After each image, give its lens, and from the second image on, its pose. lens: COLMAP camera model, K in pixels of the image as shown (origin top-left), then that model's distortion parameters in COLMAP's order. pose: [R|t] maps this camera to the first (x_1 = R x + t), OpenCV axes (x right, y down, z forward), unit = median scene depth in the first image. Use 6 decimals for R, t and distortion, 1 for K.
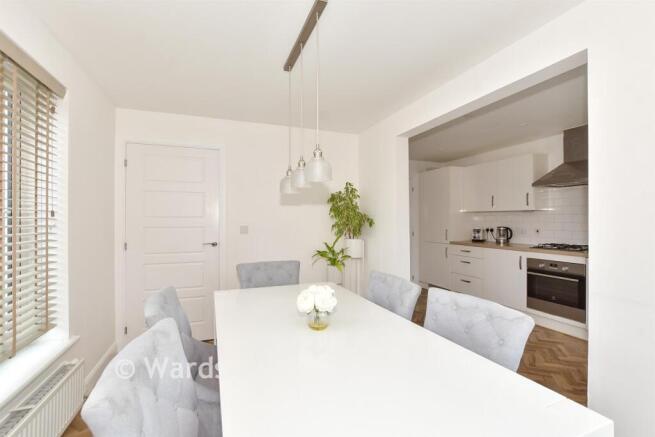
lens RADIAL K [[292.0, 0, 328.6], [0, 292.0, 218.1], [0, 0, 1]] dist [-0.001806, 0.000003]
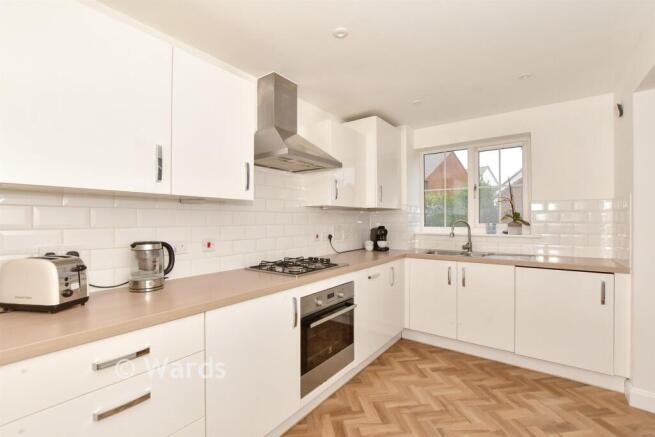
lens RADIAL K [[292.0, 0, 328.3], [0, 292.0, 218.3], [0, 0, 1]] dist [-0.001806, 0.000003]
pose [[-0.529979, 0.002062, 0.848008, 0.128115], [-0.004871, 0.999973, -0.005475, 0.002269], [-0.847997, -0.007033, -0.529954, 0.655717]]
